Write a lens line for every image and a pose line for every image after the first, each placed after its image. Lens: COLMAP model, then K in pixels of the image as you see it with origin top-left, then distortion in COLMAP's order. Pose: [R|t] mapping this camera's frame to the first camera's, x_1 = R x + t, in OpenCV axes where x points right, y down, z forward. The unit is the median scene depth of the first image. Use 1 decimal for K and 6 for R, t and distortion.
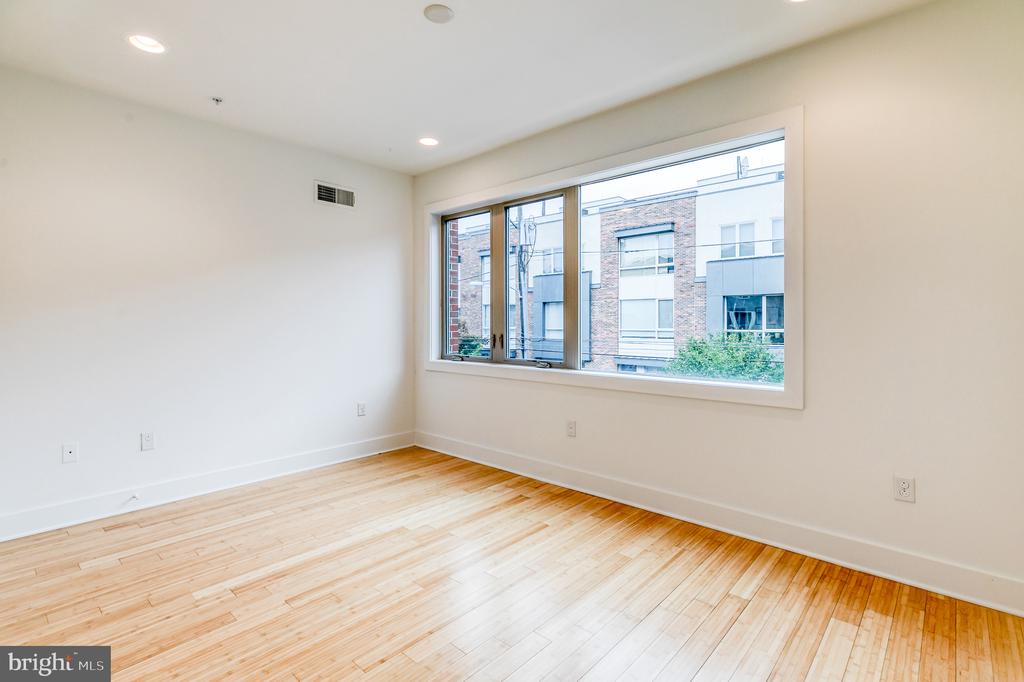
lens RADIAL K [[483.3, 0, 503.4], [0, 483.3, 337.5], [0, 0, 1]] dist [0.001391, 0.000227]
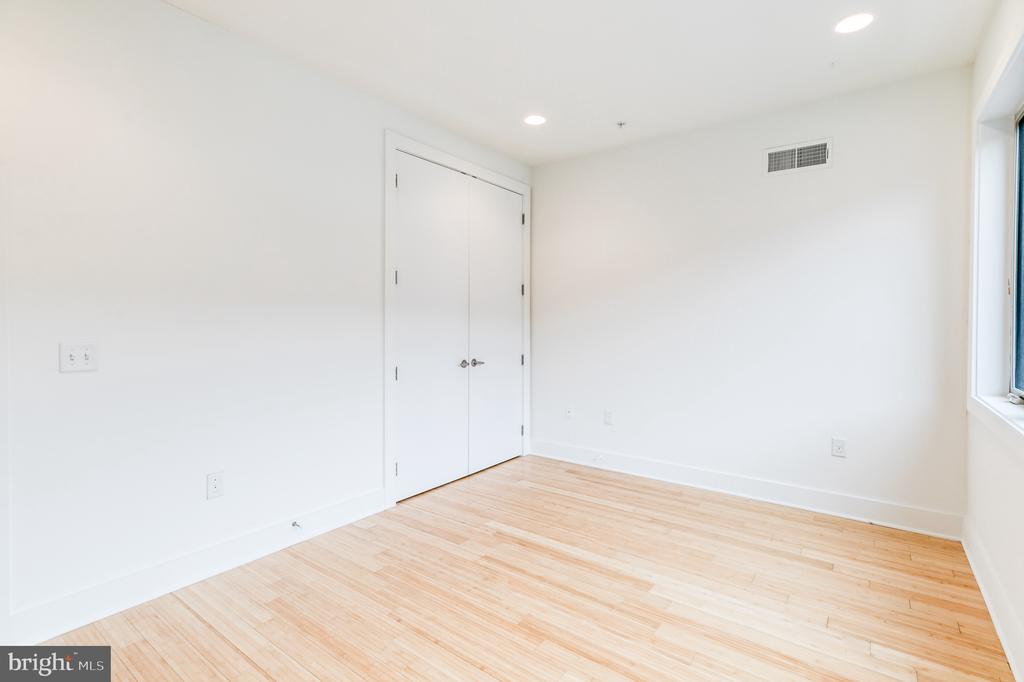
lens RADIAL K [[485.3, 0, 509.0], [0, 485.3, 335.5], [0, 0, 1]] dist [0.004092, 0.000448]
pose [[0.099192, 0.029718, -0.994624, 0.526847], [-0.033817, 0.999077, 0.026478, -0.024288], [0.994493, 0.031009, 0.100106, 0.660032]]
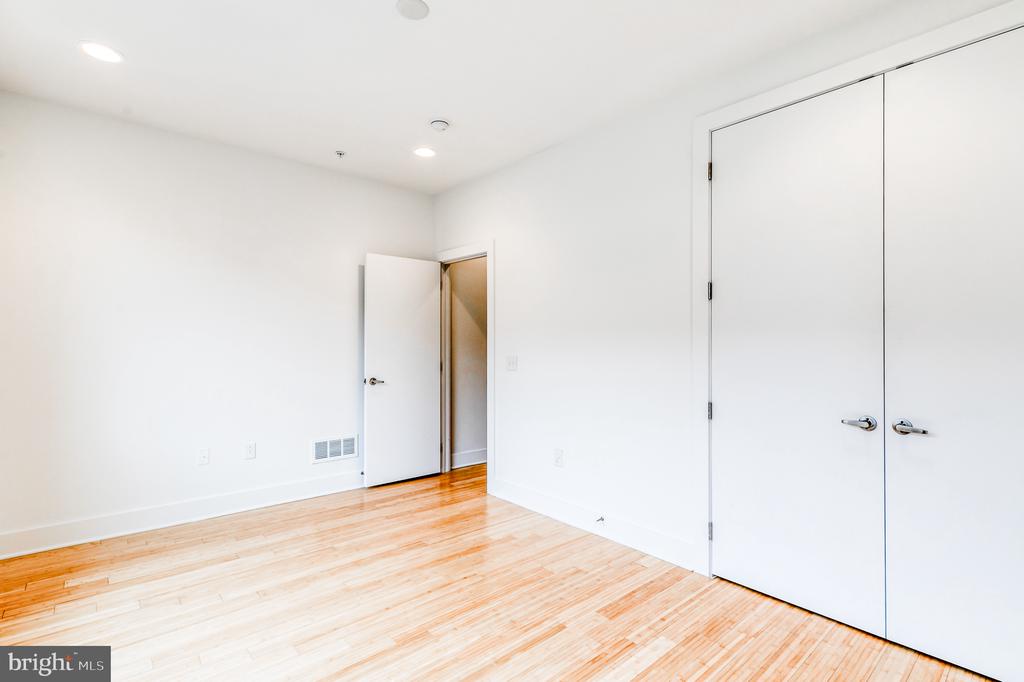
lens RADIAL K [[483.3, 0, 503.4], [0, 483.3, 337.5], [0, 0, 1]] dist [0.001391, 0.000227]
pose [[-0.994173, -0.002906, 0.107761, -0.306390], [-0.000585, 0.999767, 0.021568, -0.052462], [-0.107799, 0.021380, -0.993943, 1.426876]]
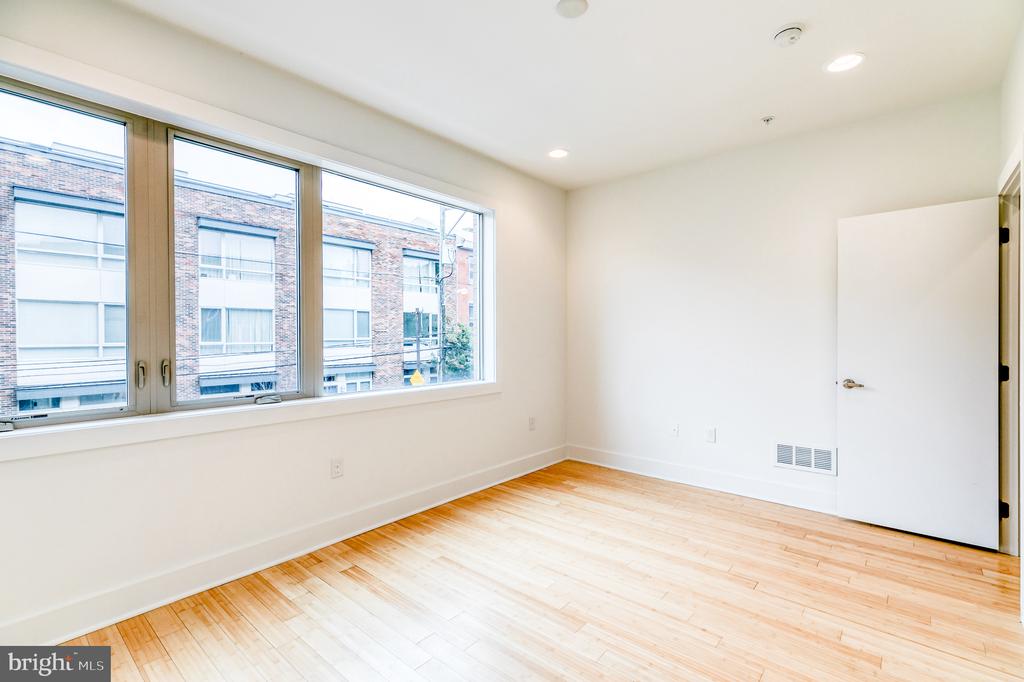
lens RADIAL K [[468.4, 0, 515.5], [0, 468.4, 339.7], [0, 0, 1]] dist [0.002269, 0.000327]
pose [[-0.041193, -0.008688, 0.999113, -0.791048], [0.034525, 0.999353, 0.010113, -0.029658], [-0.998555, 0.034911, -0.040867, 0.865267]]
